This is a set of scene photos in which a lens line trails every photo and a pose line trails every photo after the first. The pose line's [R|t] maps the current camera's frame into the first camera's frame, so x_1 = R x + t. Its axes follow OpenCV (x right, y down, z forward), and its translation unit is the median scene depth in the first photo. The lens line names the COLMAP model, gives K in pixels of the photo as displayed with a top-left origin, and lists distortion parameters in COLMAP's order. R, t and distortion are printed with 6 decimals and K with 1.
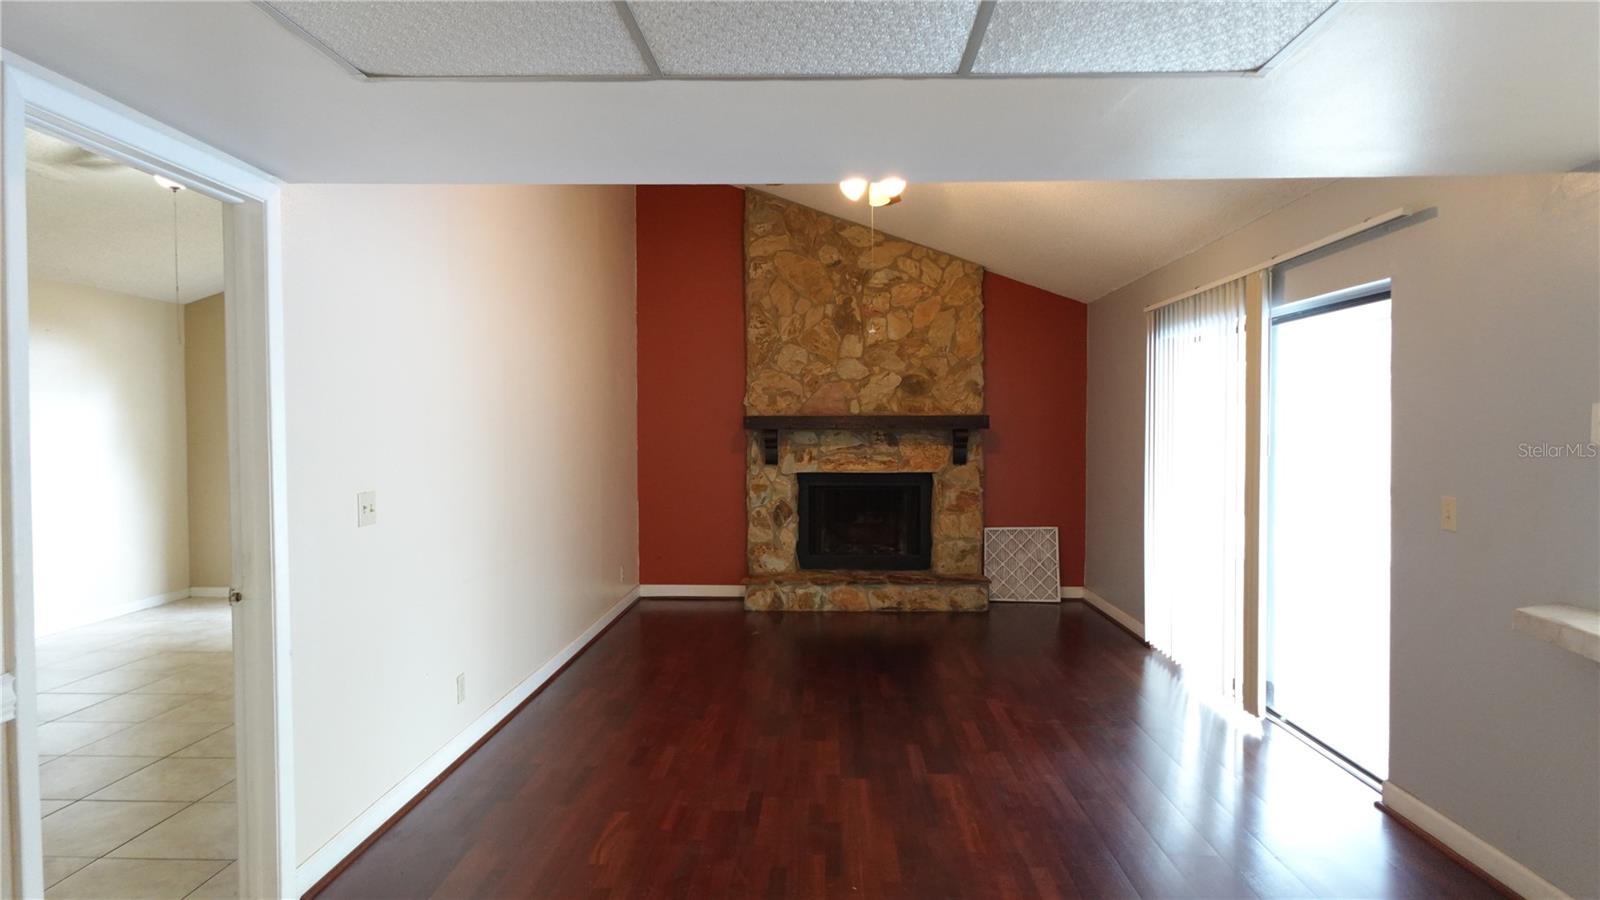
lens RADIAL K [[904.7, 0, 802.6], [0, 904.7, 452.3], [0, 0, 1]] dist [-0.000021, 0.001030]
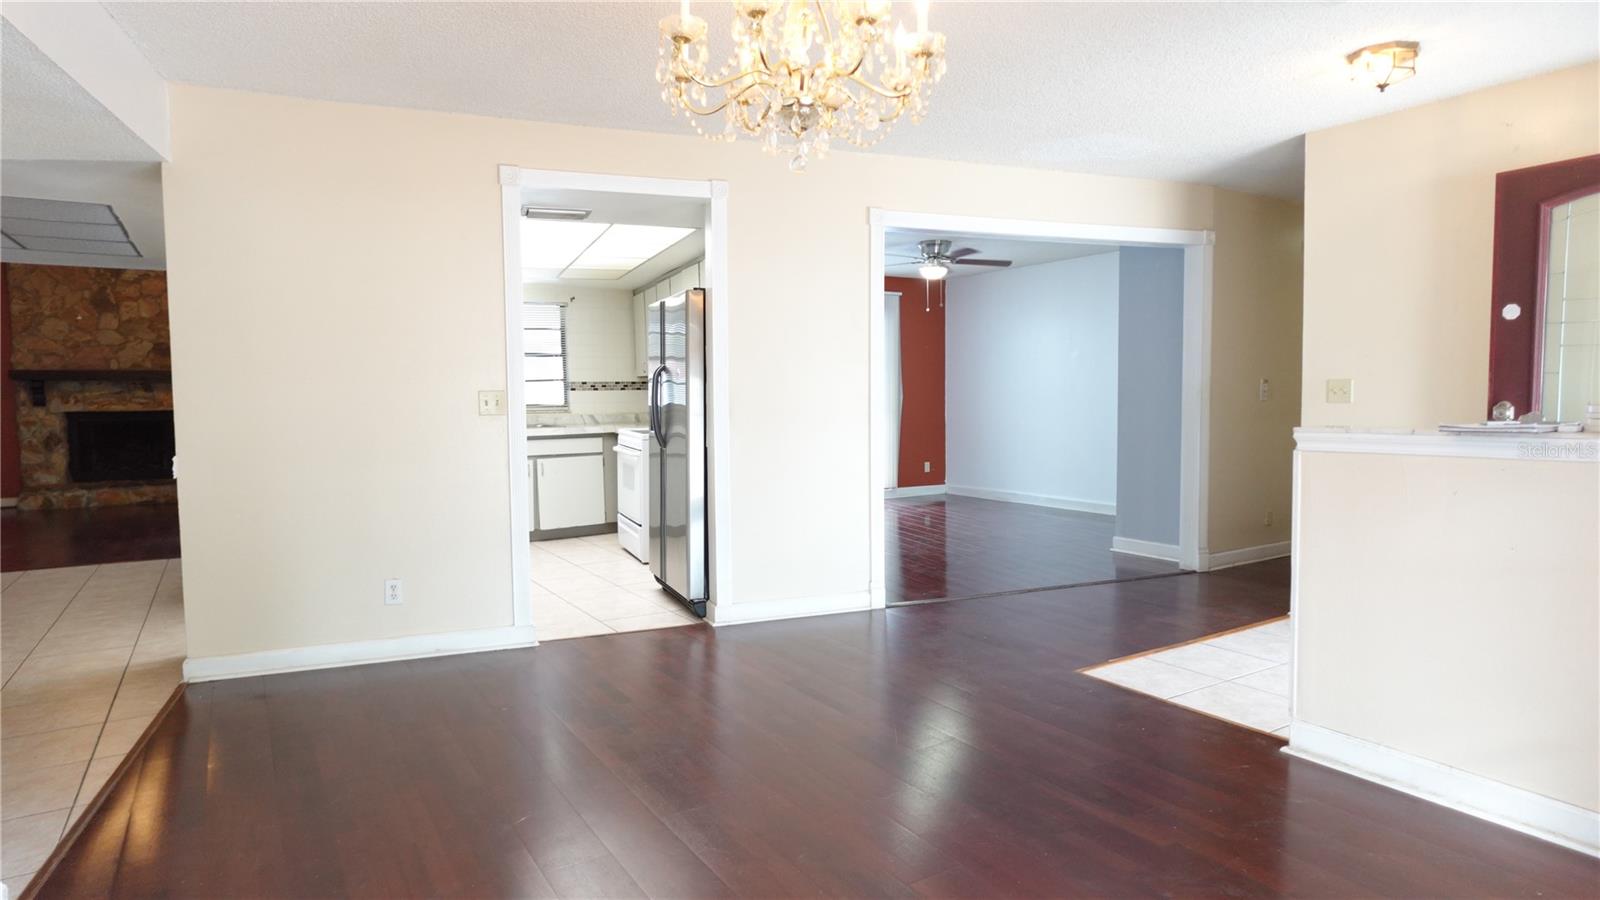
lens RADIAL K [[904.7, 0, 802.6], [0, 904.7, 452.3], [0, 0, 1]] dist [-0.000021, 0.001030]
pose [[0.828821, -0.042831, 0.557872, 0.155056], [0.022448, 0.998808, 0.043334, 0.050024], [-0.559063, -0.023393, 0.828795, -0.776928]]
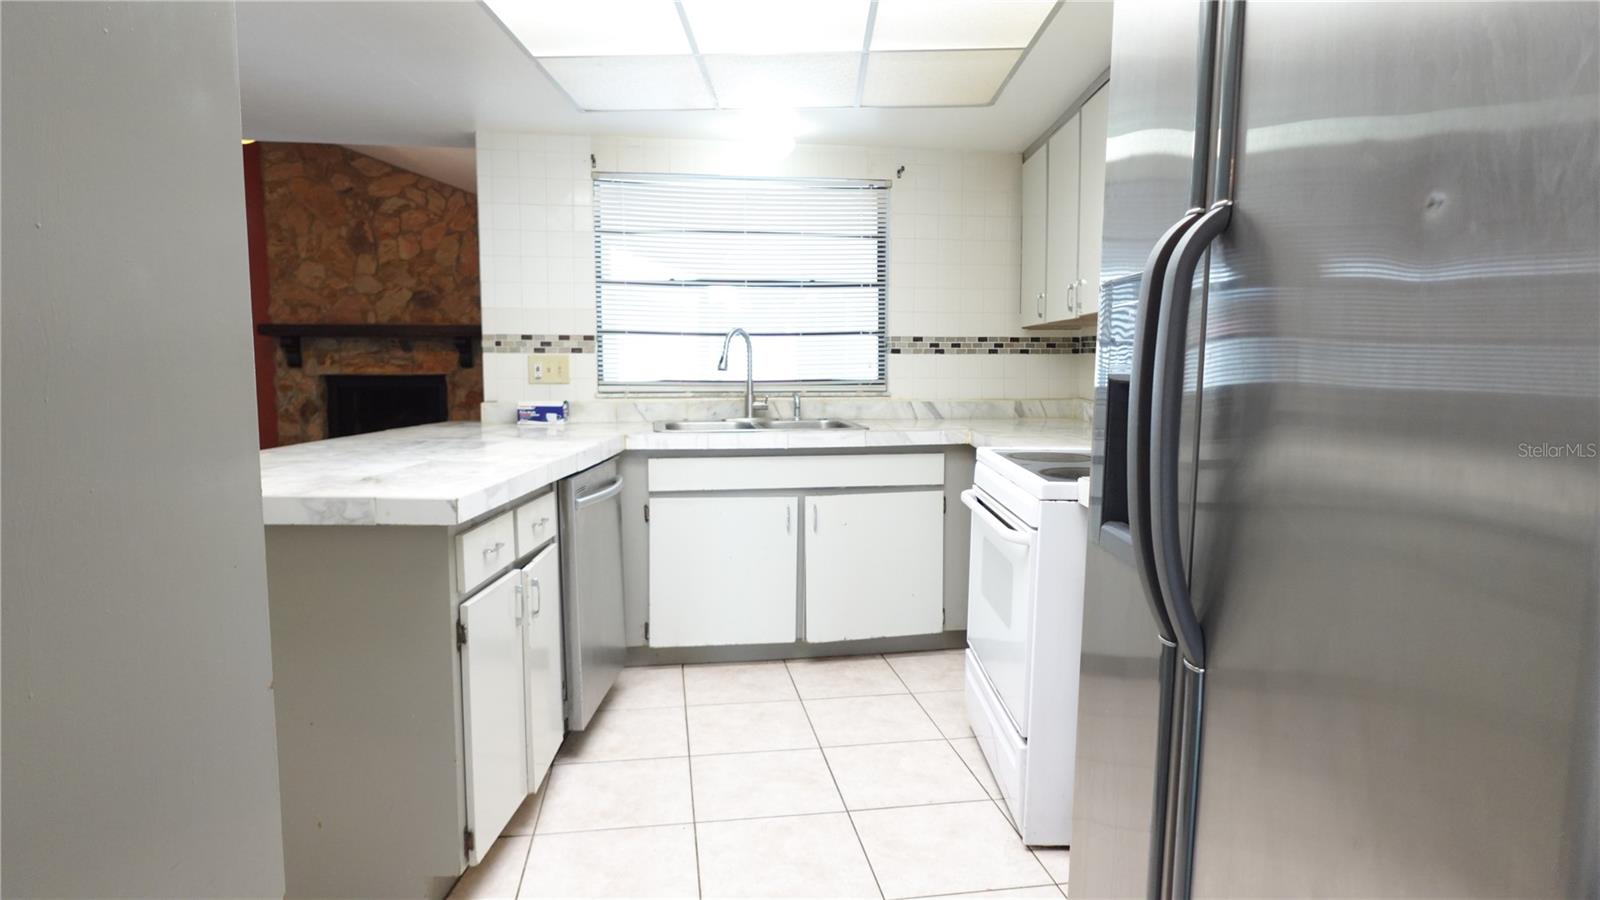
lens RADIAL K [[904.7, 0, 802.6], [0, 904.7, 452.3], [0, 0, 1]] dist [-0.000021, 0.001030]
pose [[0.982019, -0.015013, 0.188182, 0.378967], [0.000842, 0.997171, 0.075163, 0.035153], [-0.188778, -0.073654, 0.979254, -0.248092]]
